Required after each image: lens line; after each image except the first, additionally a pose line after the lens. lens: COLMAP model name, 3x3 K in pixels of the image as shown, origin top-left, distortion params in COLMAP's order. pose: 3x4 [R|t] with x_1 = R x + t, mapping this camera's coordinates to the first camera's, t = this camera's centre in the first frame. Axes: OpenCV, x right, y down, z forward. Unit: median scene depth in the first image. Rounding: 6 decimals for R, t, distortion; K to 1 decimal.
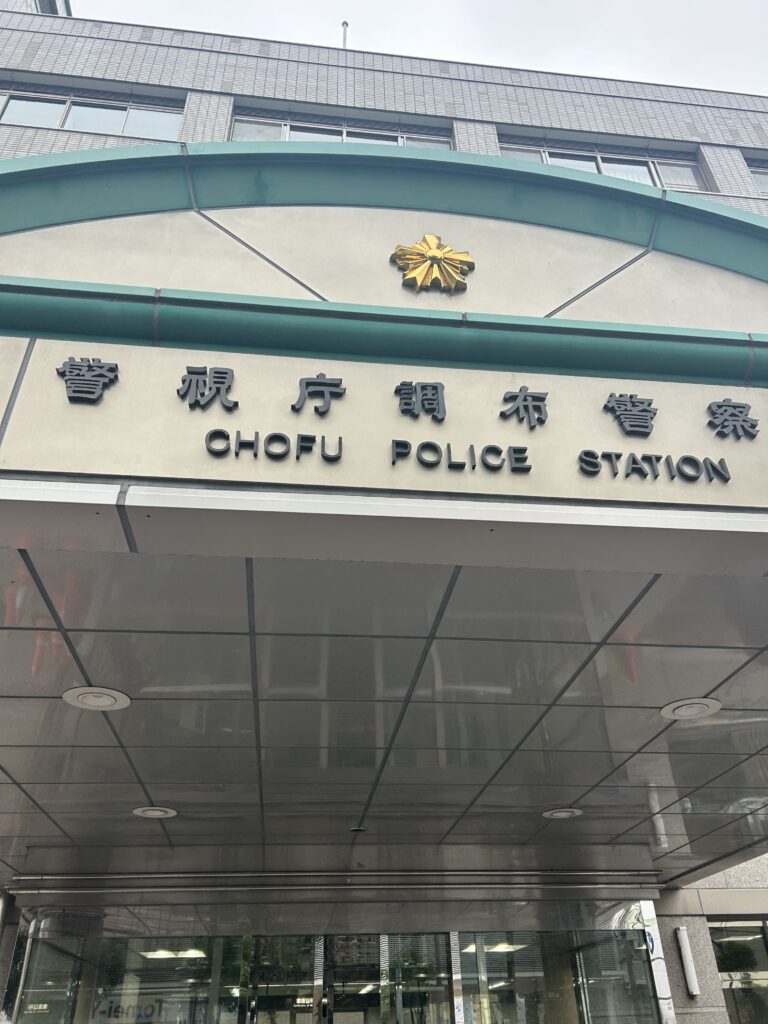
lens RADIAL K [[767.7, 0, 390.6], [0, 767.7, 505.4], [0, 0, 1]] dist [0.059786, -0.068981]
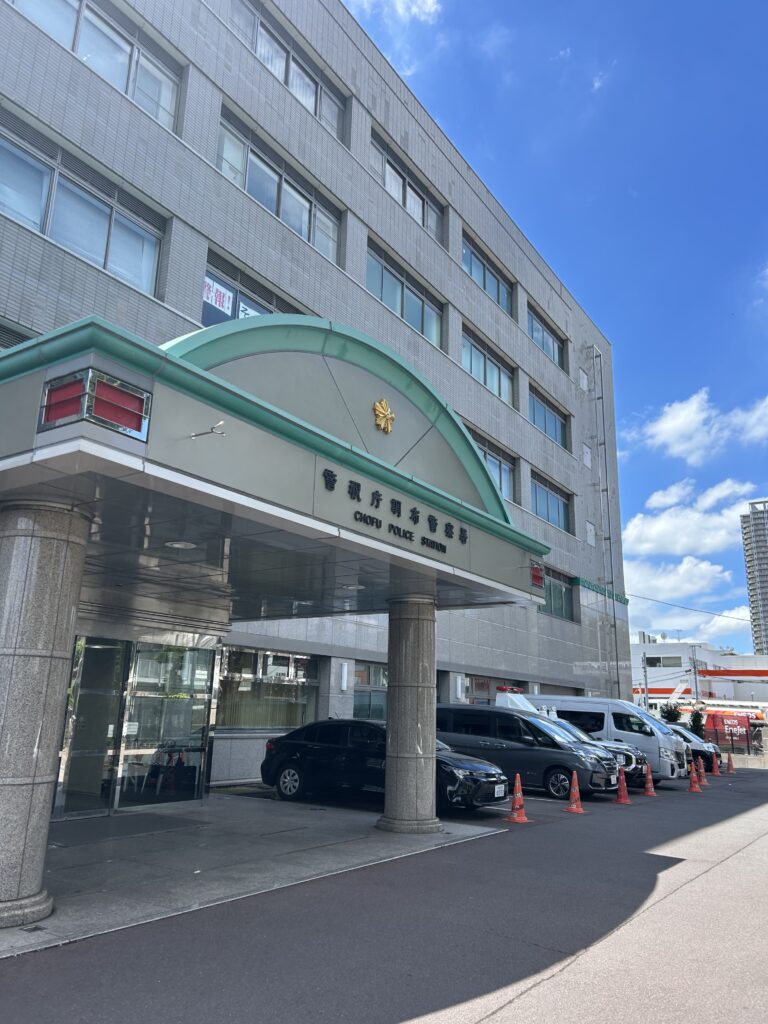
lens RADIAL K [[767.7, 0, 377.5], [0, 767.7, 502.9], [0, 0, 1]] dist [0.059786, -0.068981]
pose [[0.649254, 0.242271, 0.720953, -2.067845], [-0.467851, 0.874572, 0.127429, -0.480091], [-0.599654, -0.420033, 0.681167, -0.916209]]
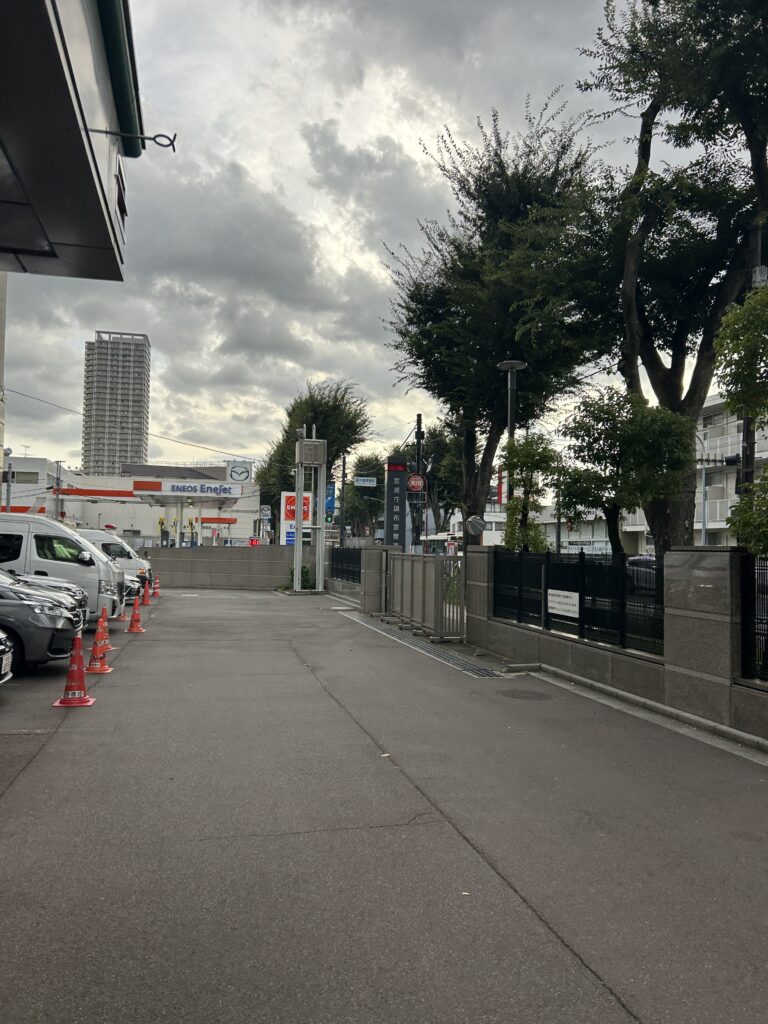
lens RADIAL K [[767.7, 0, 375.2], [0, 767.7, 517.1], [0, 0, 1]] dist [0.059786, -0.068981]
pose [[-0.108302, 0.065302, 0.991971, -0.246561], [-0.579749, 0.806440, -0.116385, 0.326436], [-0.807565, -0.587699, -0.049480, 0.387455]]
